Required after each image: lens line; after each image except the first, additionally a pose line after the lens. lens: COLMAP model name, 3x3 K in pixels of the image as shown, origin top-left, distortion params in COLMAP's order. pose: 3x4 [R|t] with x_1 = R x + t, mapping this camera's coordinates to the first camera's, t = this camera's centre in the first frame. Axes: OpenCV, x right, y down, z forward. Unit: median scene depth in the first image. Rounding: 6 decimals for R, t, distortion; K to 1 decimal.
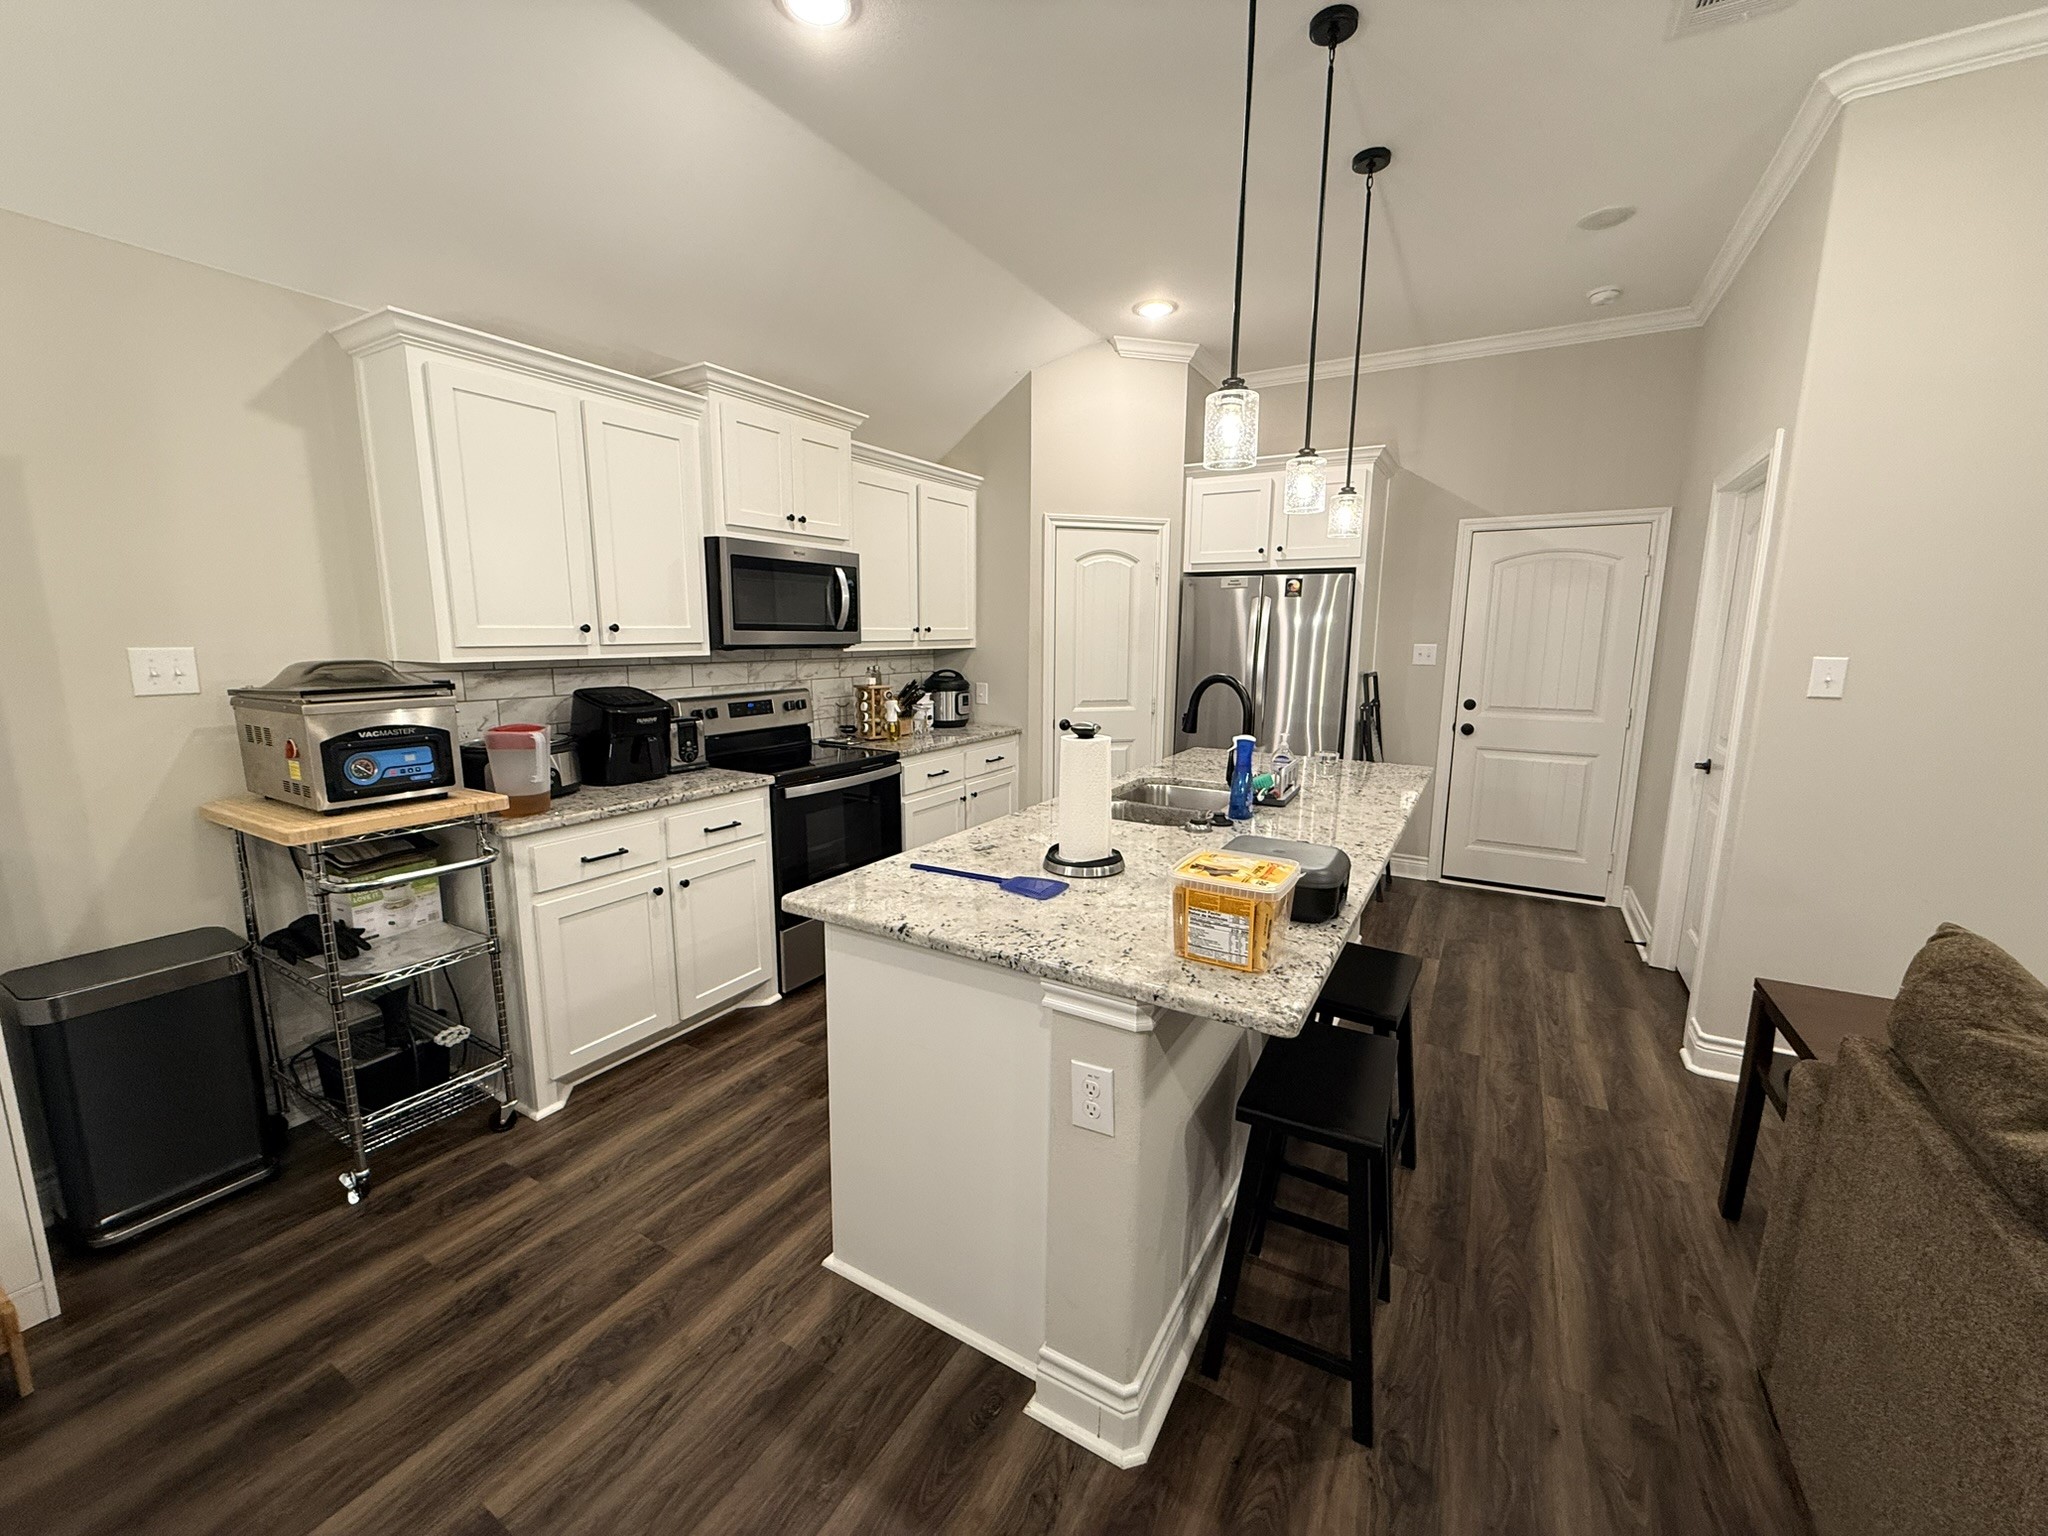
lens RADIAL K [[816.7, 0, 1017.8], [0, 816.7, 766.5], [0, 0, 1]] dist [-0.003322, 0.000821]
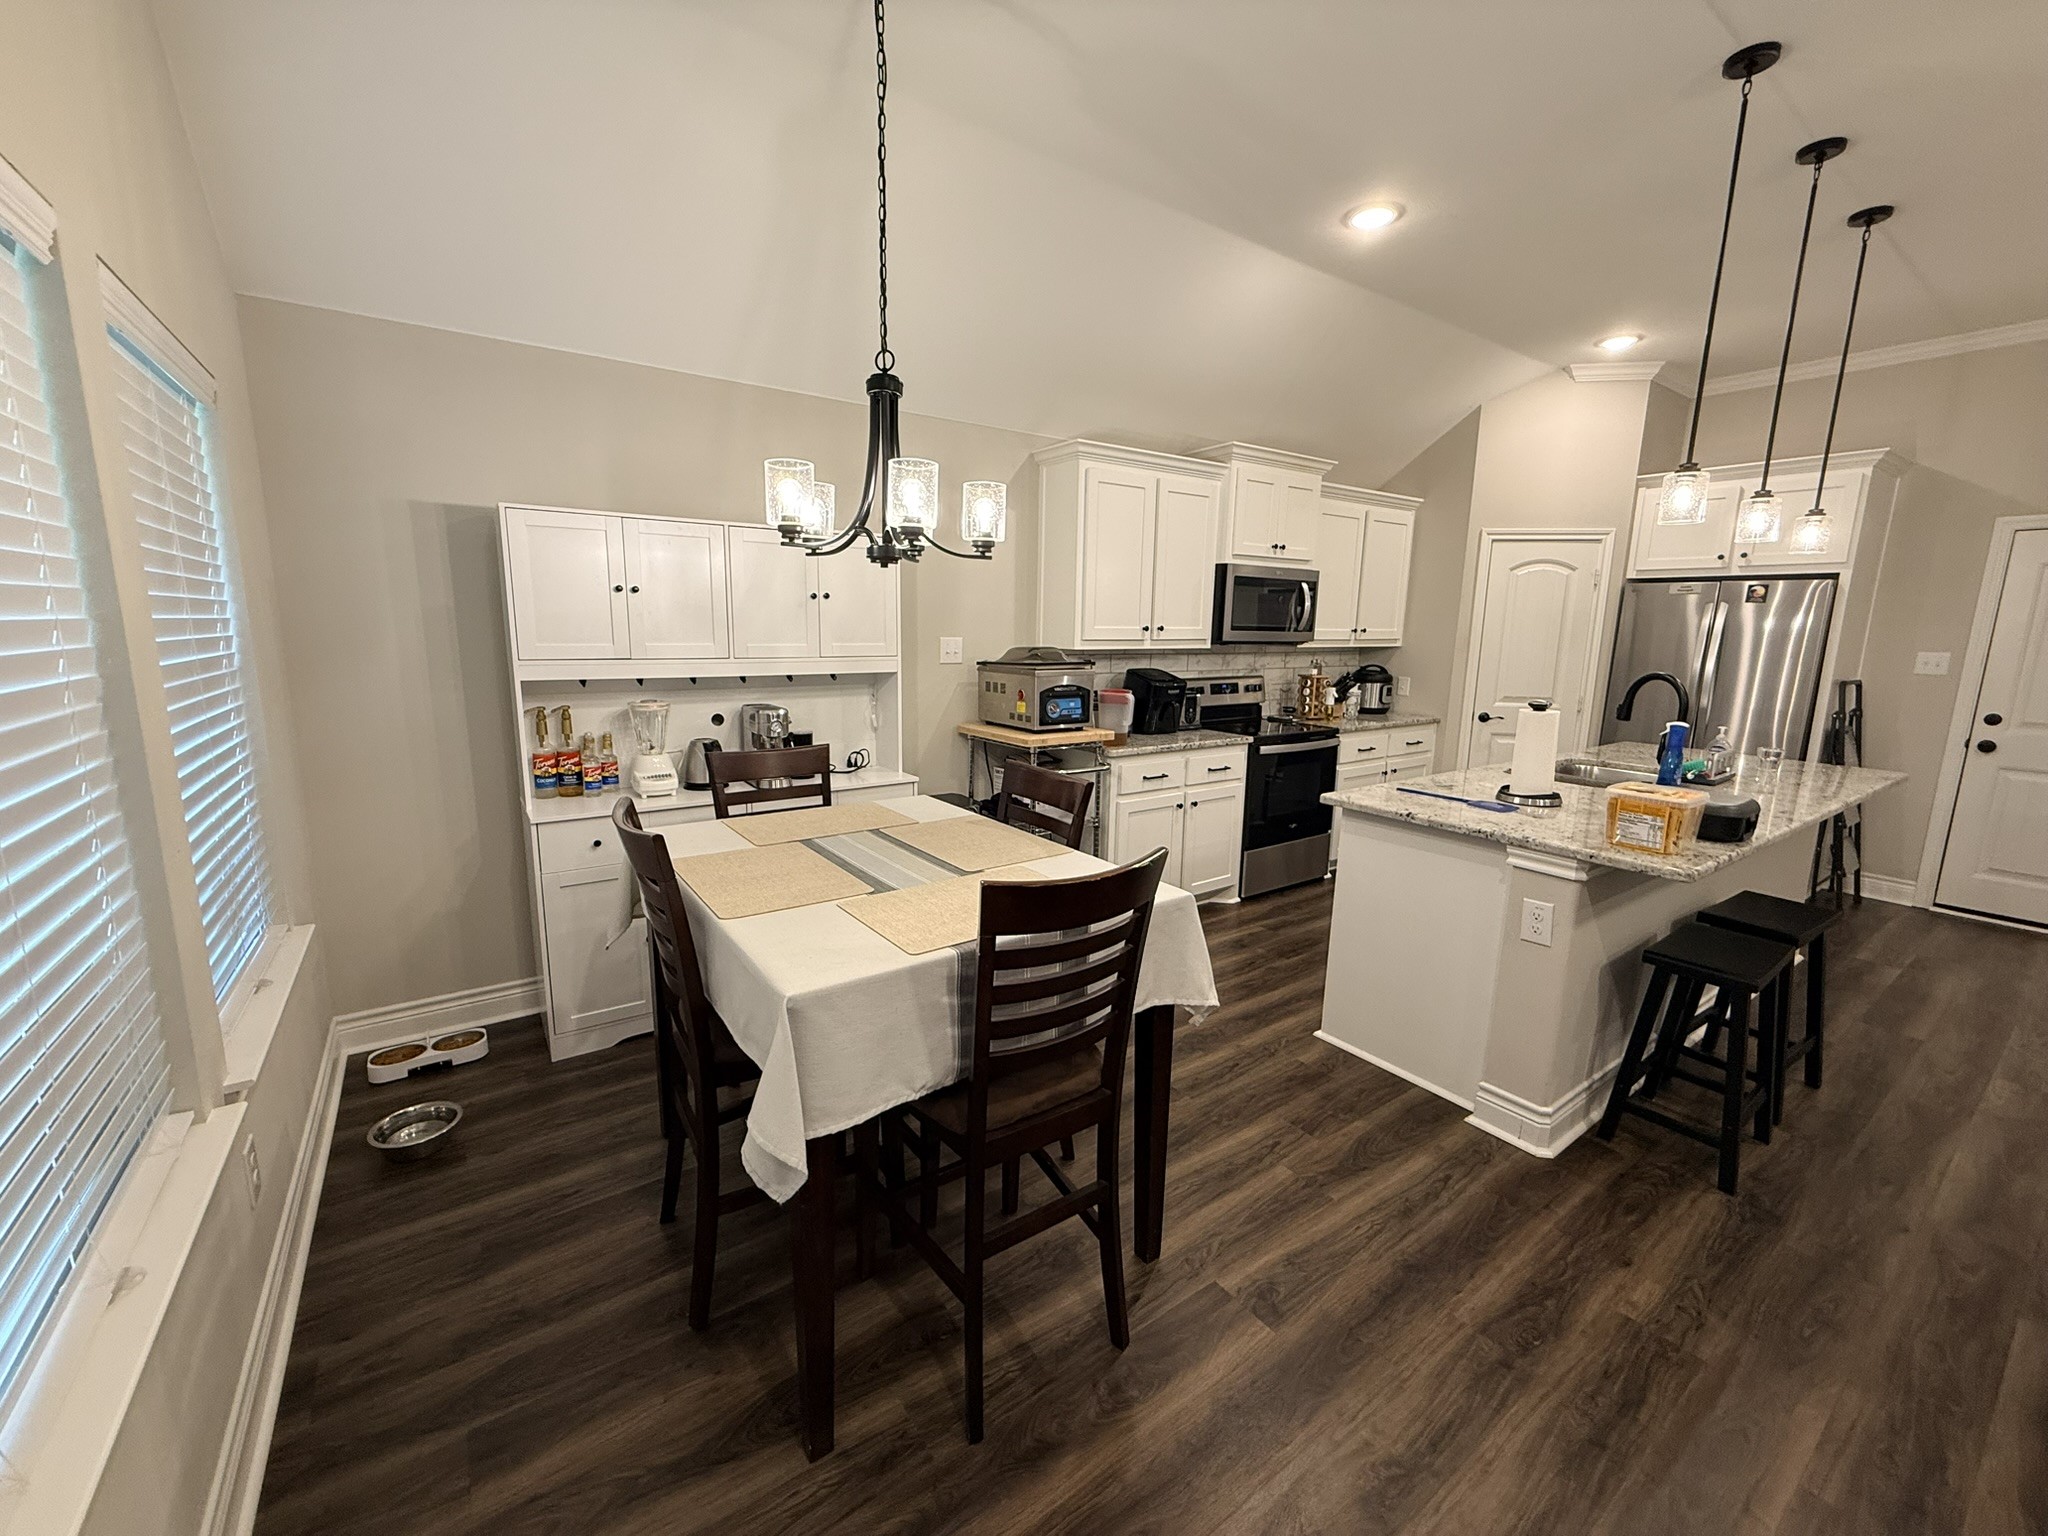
lens RADIAL K [[816.7, 0, 1014.2], [0, 816.7, 767.5], [0, 0, 1]] dist [-0.003322, 0.000821]
pose [[0.909242, 0.080548, -0.408400, -0.097486], [-0.077951, 0.996691, 0.023028, 0.062053], [0.408903, 0.010897, 0.912513, -0.413643]]
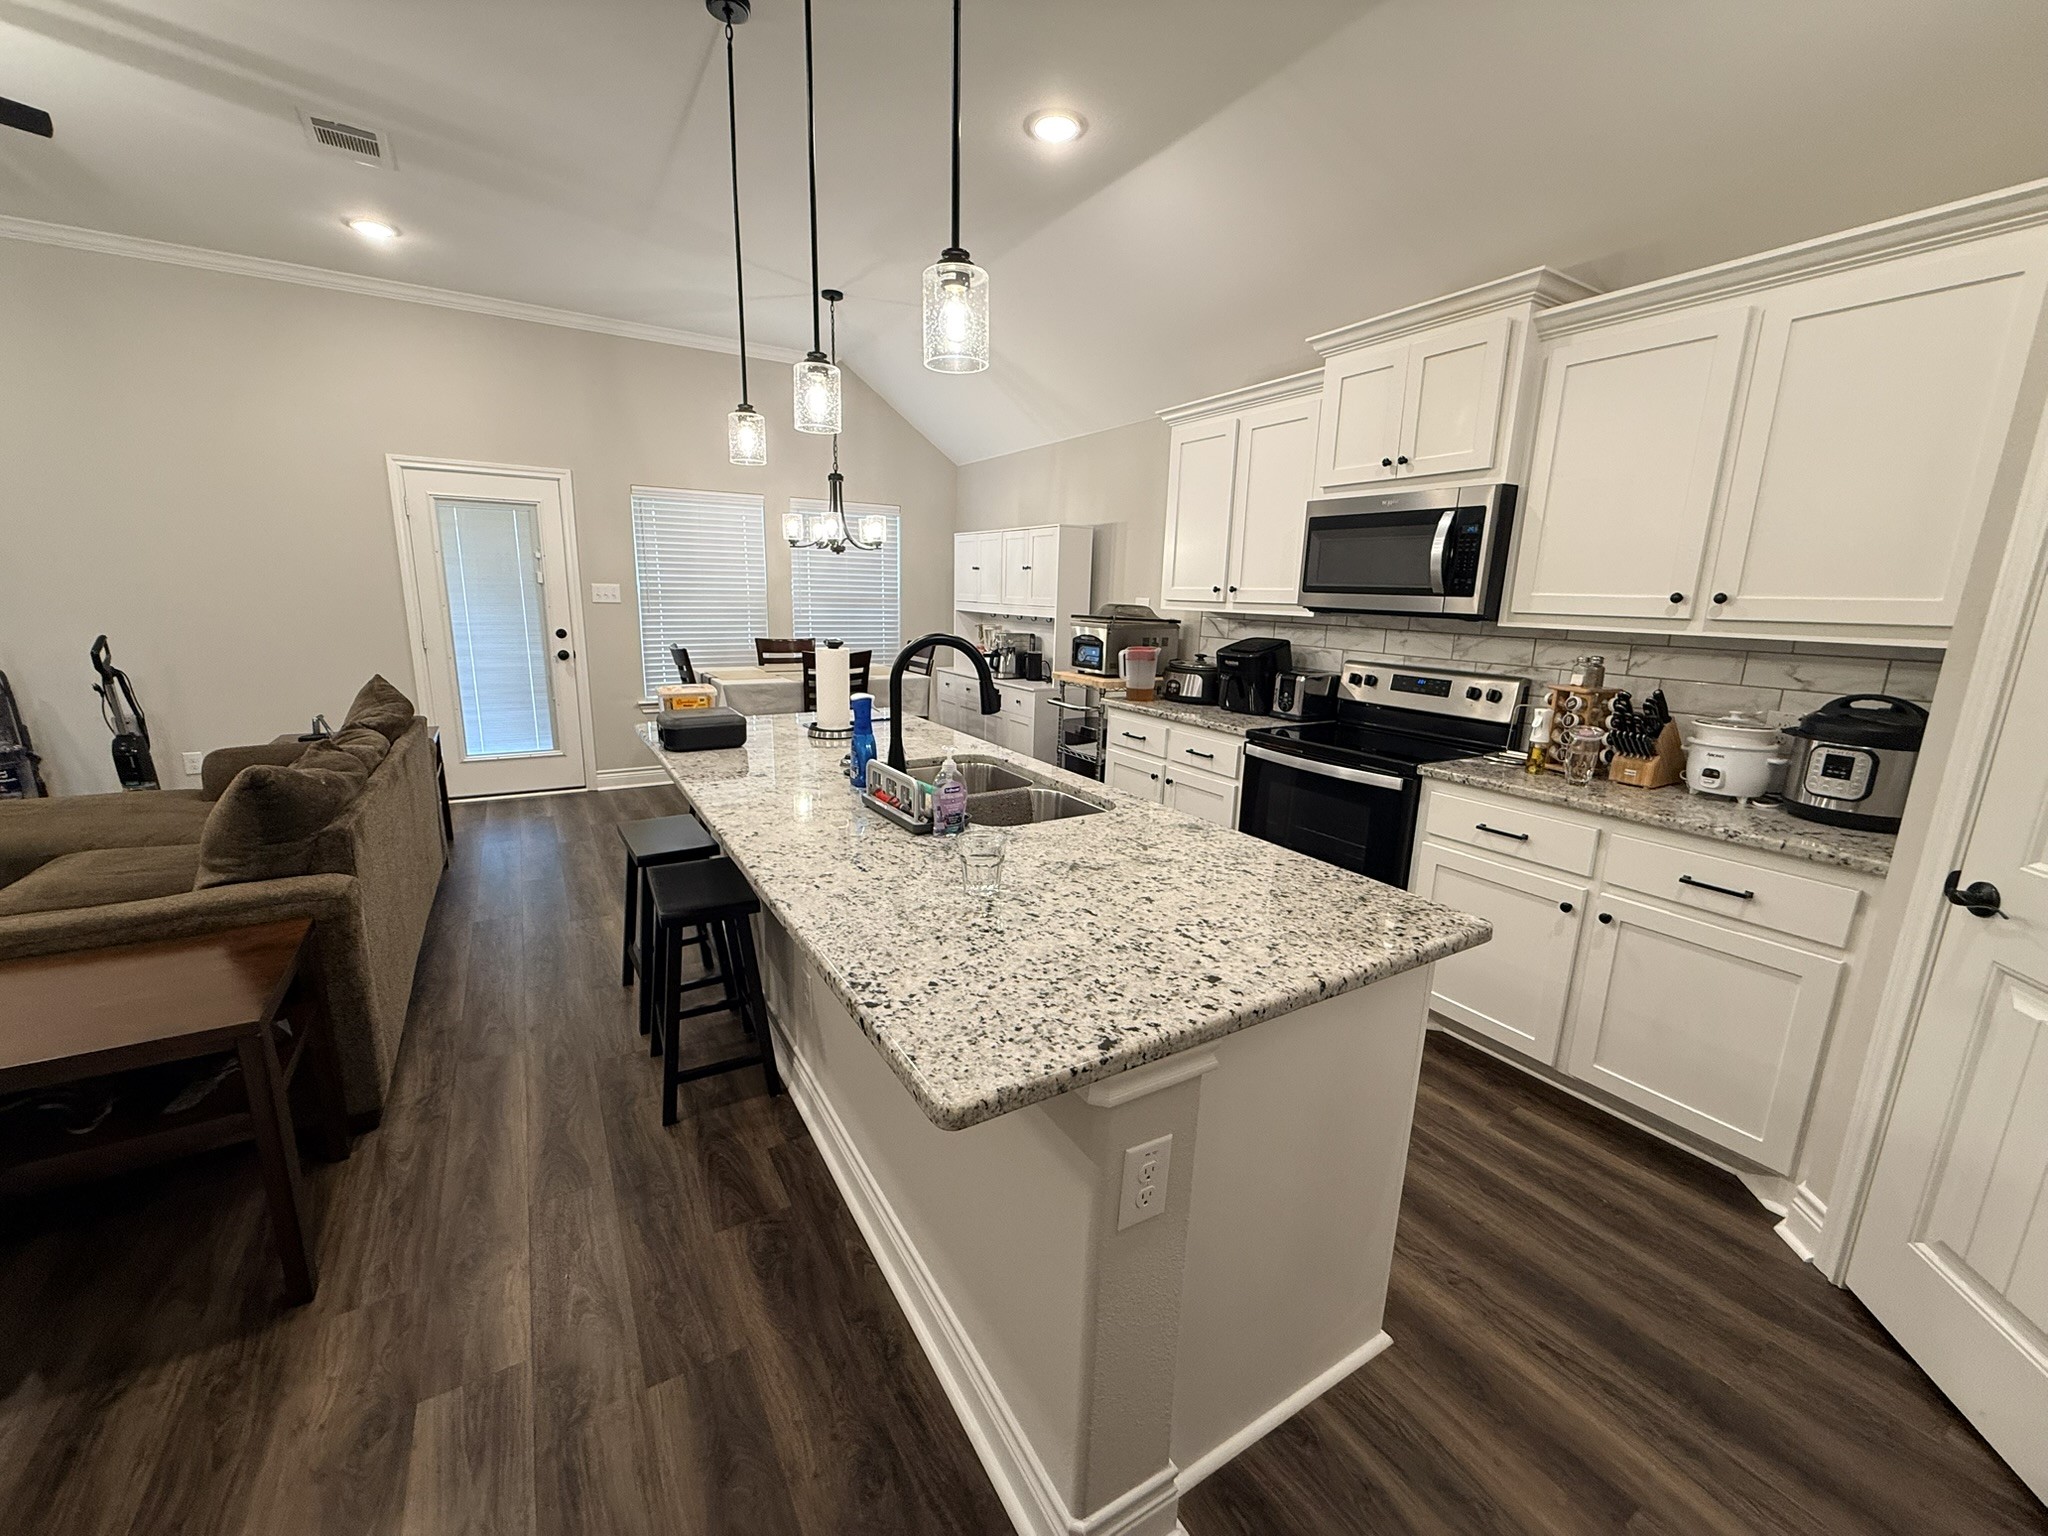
lens RADIAL K [[816.7, 0, 1017.5], [0, 816.7, 765.6], [0, 0, 1]] dist [-0.003322, 0.000821]
pose [[-0.475824, 0.169589, -0.863036, 0.755560], [-0.171835, 0.944402, 0.280316, -0.187276], [0.862592, 0.281681, -0.420228, 1.185424]]
